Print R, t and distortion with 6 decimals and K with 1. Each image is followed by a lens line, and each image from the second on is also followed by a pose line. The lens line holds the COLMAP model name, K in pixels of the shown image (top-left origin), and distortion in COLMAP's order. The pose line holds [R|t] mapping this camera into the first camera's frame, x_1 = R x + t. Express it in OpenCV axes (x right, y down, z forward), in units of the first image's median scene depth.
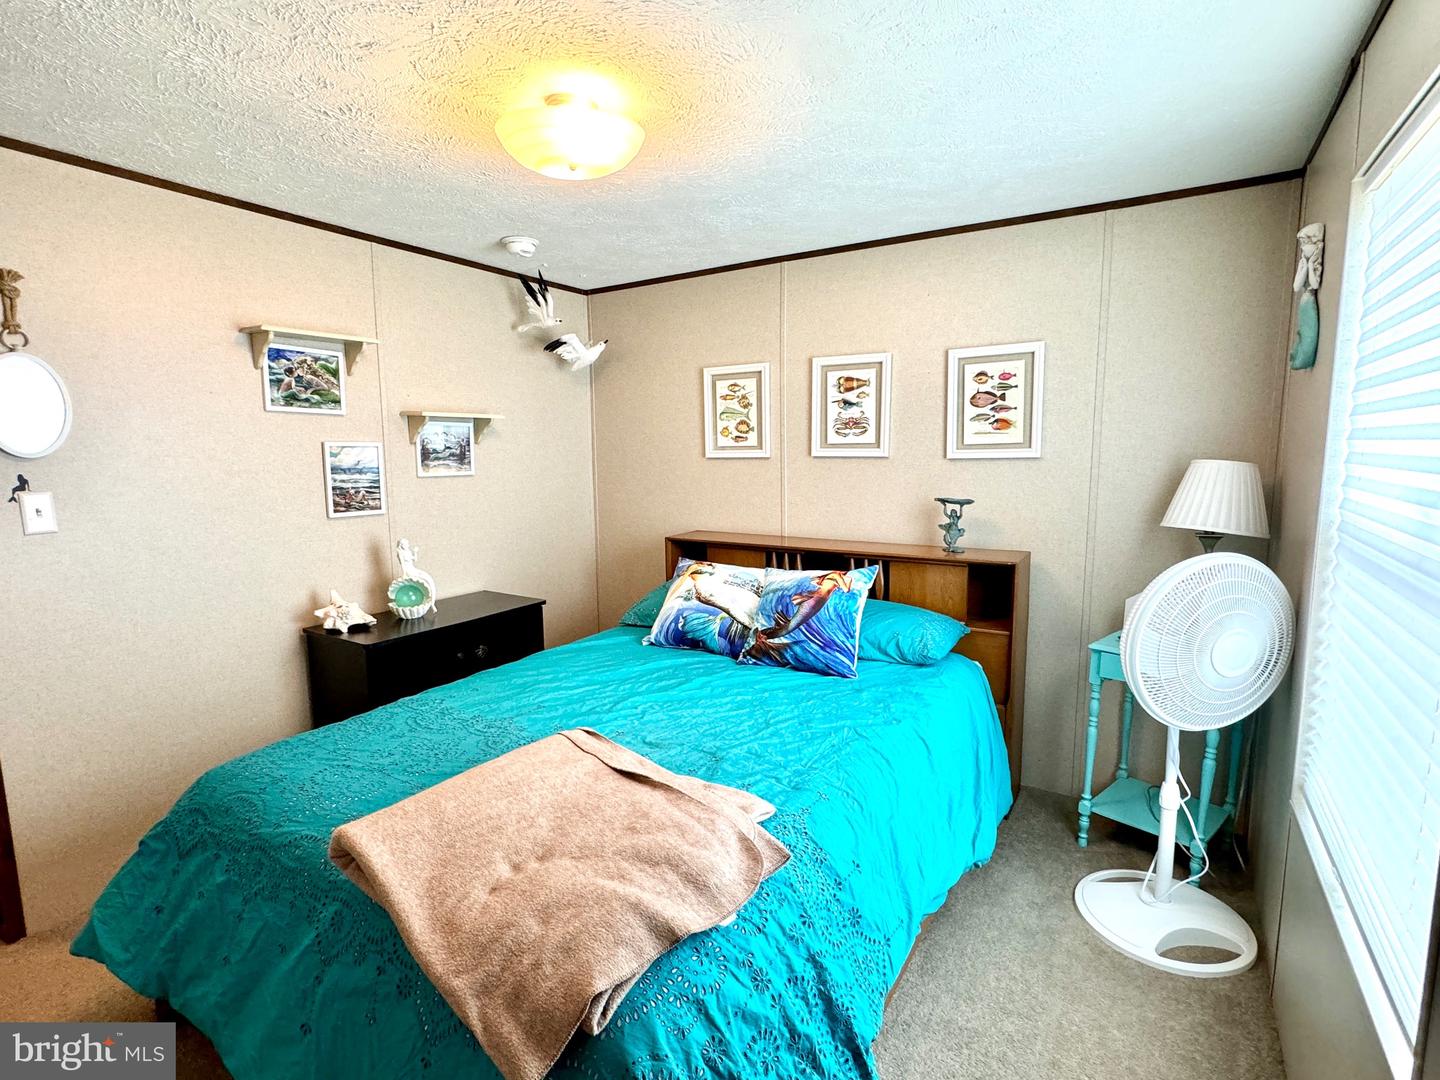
lens RADIAL K [[704.2, 0, 717.0], [0, 704.2, 541.0], [0, 0, 1]] dist [-0.005075, 0.000297]
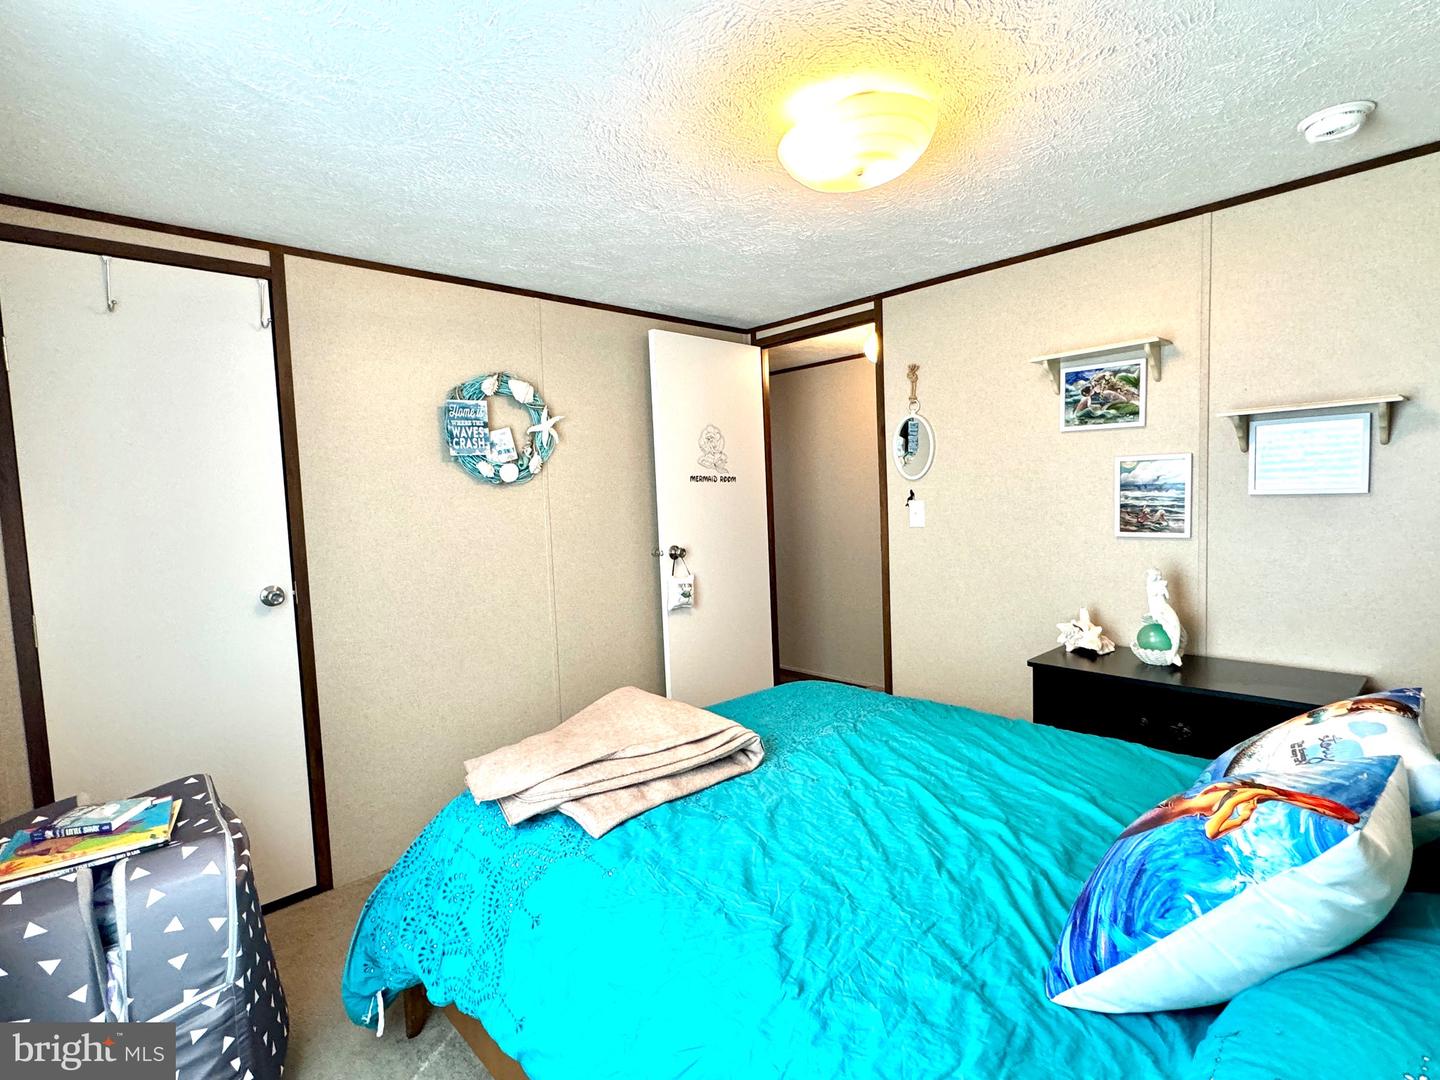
lens RADIAL K [[704.2, 0, 715.6], [0, 704.2, 542.0], [0, 0, 1]] dist [-0.005075, 0.000297]
pose [[-0.256727, 0.087017, -0.962559, 0.516946], [-0.082398, 0.990342, 0.111506, -0.088306], [0.962965, 0.107939, -0.247077, 0.722954]]
